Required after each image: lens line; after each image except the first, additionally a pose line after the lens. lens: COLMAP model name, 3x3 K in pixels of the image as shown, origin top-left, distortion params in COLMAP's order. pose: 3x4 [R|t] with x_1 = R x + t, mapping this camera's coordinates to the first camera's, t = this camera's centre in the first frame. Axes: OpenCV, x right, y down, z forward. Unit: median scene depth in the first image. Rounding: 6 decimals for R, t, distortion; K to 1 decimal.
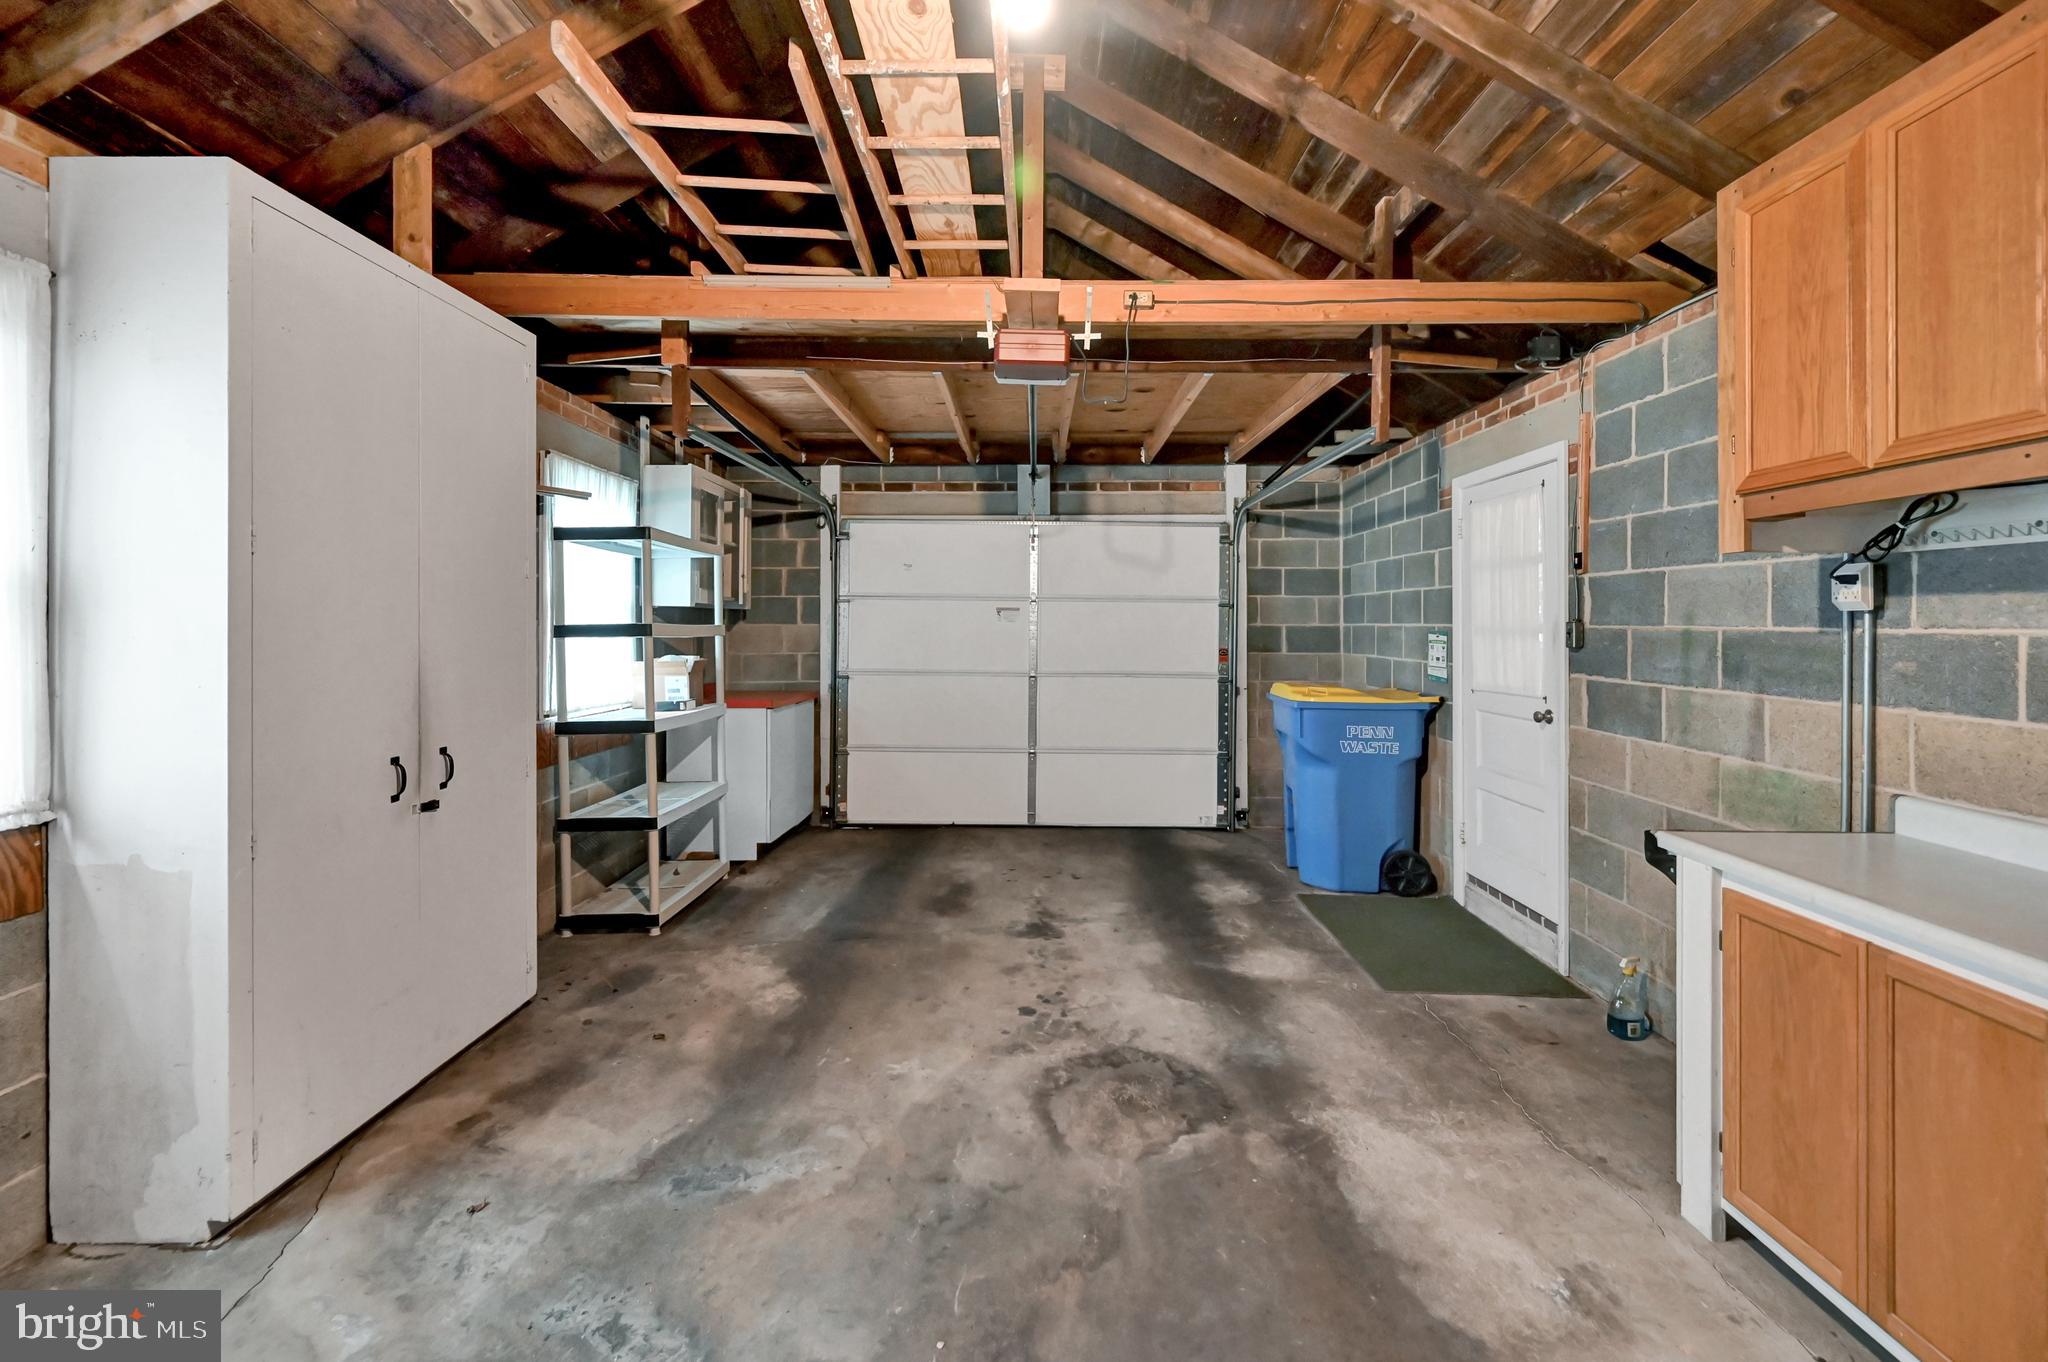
lens RADIAL K [[837.8, 0, 1027.0], [0, 837.8, 627.3], [0, 0, 1]] dist [0.000252, -0.000039]
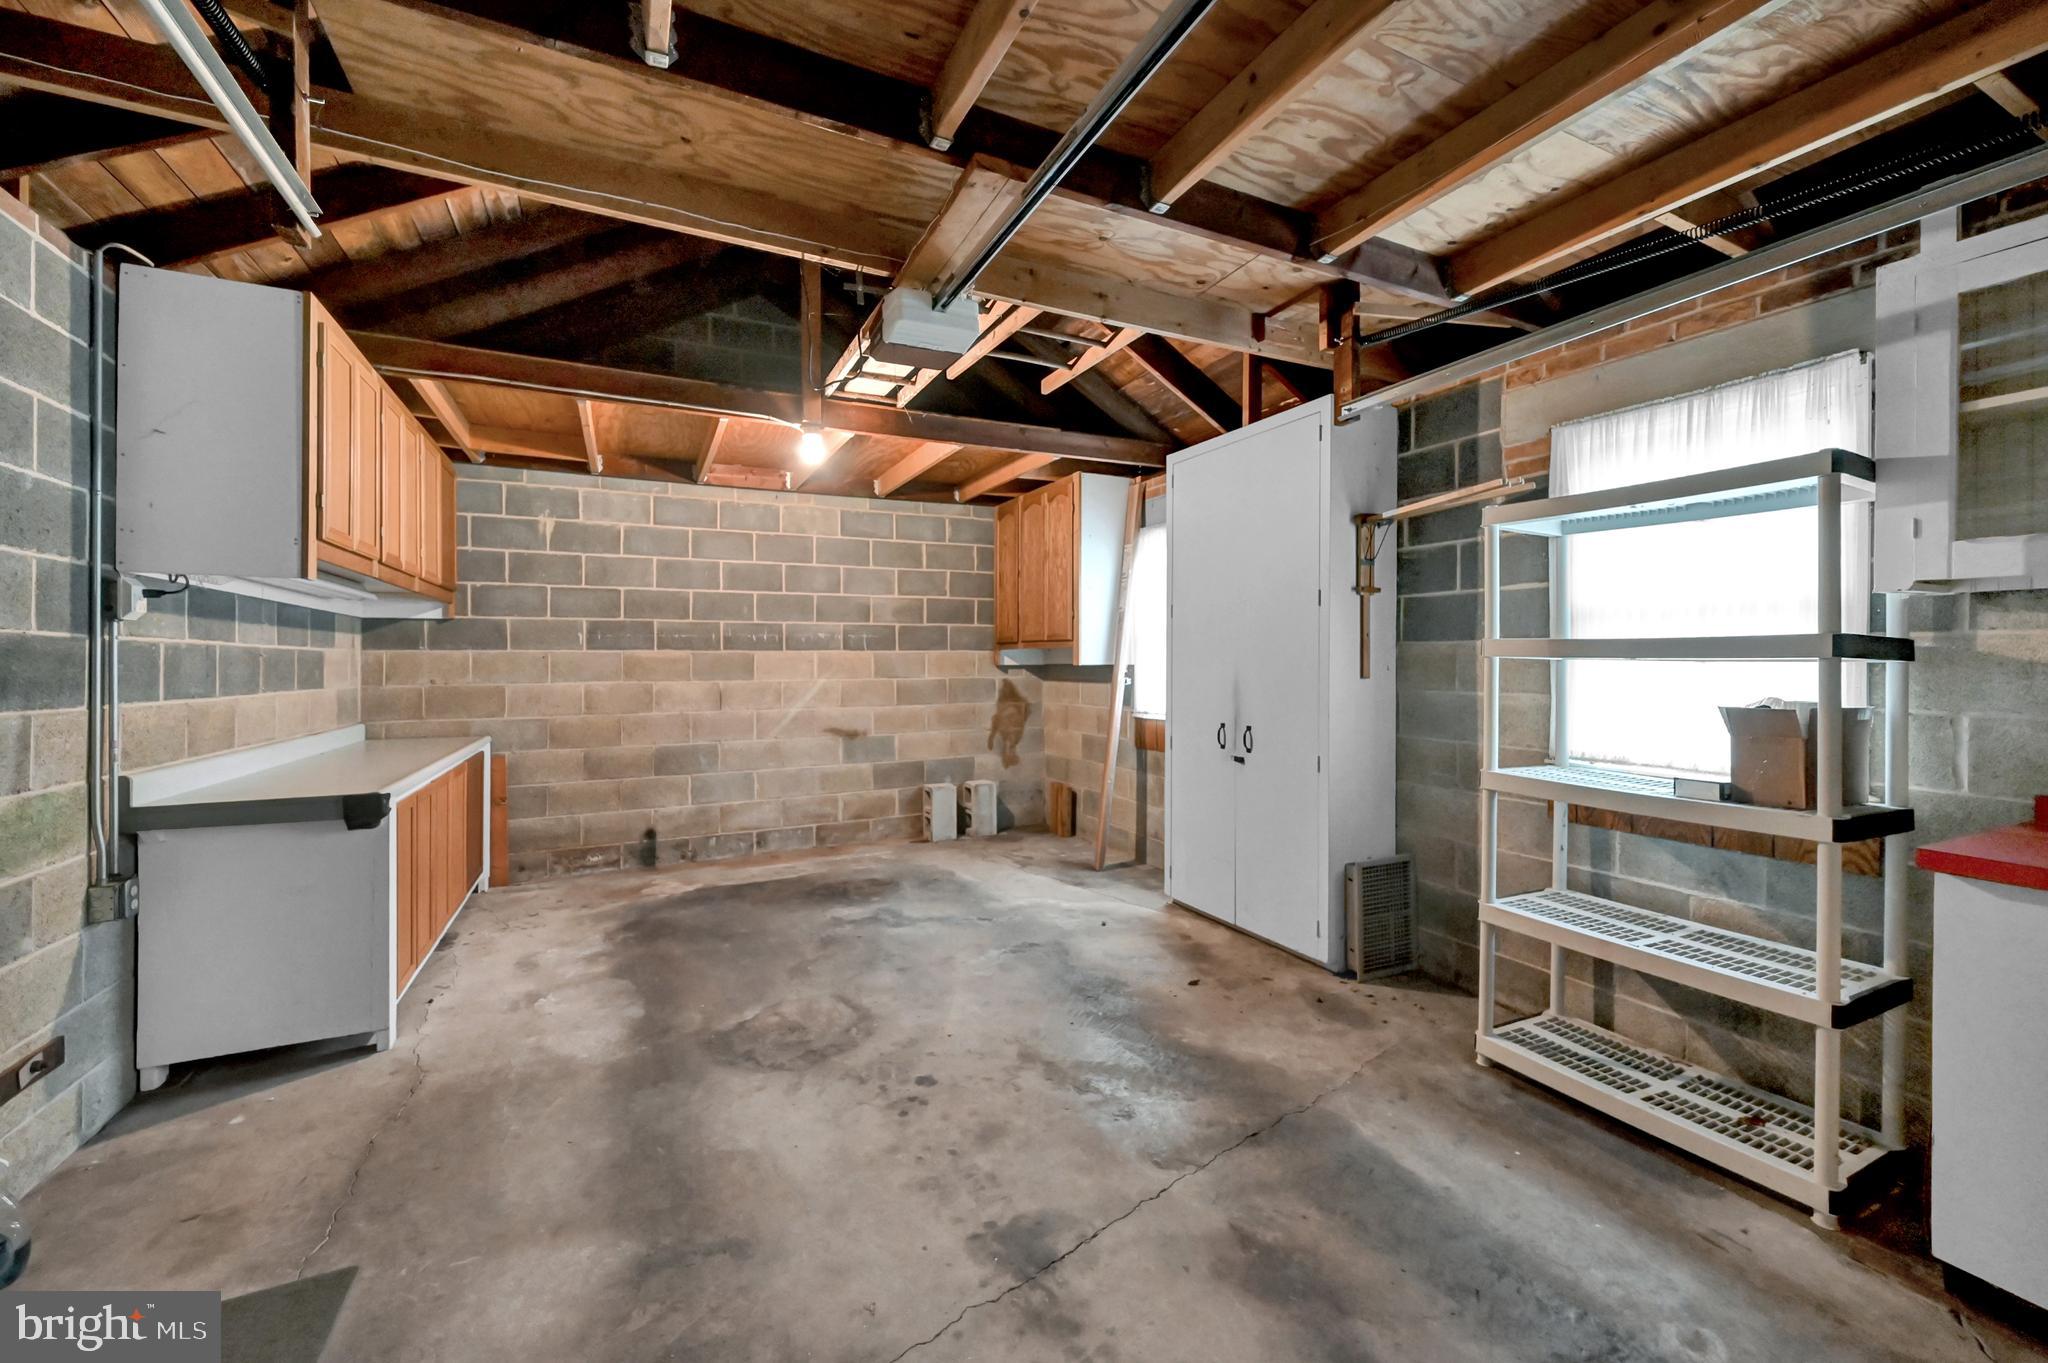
lens RADIAL K [[829.3, 0, 1037.4], [0, 829.3, 656.8], [0, 0, 1]] dist [0.000431, 0.000053]
pose [[-0.890040, -0.006658, -0.455833, 0.352150], [-0.005628, 0.999978, -0.003616, 0.023523], [0.455847, -0.000653, -0.890058, 2.186086]]
